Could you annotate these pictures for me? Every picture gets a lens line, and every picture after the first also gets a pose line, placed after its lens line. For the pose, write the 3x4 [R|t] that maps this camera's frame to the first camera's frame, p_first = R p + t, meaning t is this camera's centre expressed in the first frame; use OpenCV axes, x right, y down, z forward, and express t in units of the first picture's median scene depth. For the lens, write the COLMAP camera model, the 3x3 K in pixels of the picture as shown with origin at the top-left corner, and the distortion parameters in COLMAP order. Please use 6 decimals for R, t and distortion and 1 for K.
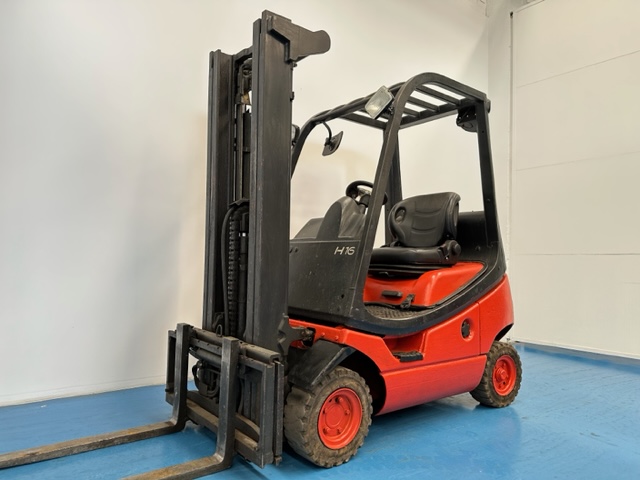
lens RADIAL K [[455.7, 0, 323.2], [0, 455.7, 233.9], [0, 0, 1]] dist [0.049815, -0.074940]
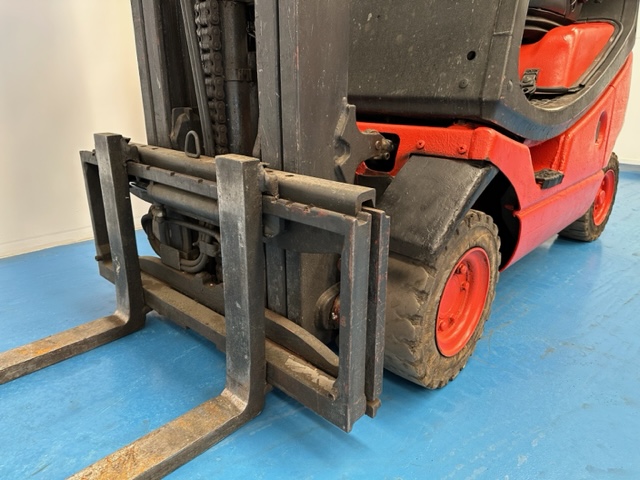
lens RADIAL K [[455.7, 0, 325.6], [0, 455.7, 237.6], [0, 0, 1]] dist [0.049815, -0.074940]
pose [[0.988124, -0.064115, 0.139644, -0.172377], [0.006809, 0.926168, 0.377049, 0.131338], [-0.153508, -0.371621, 0.915605, 0.544895]]
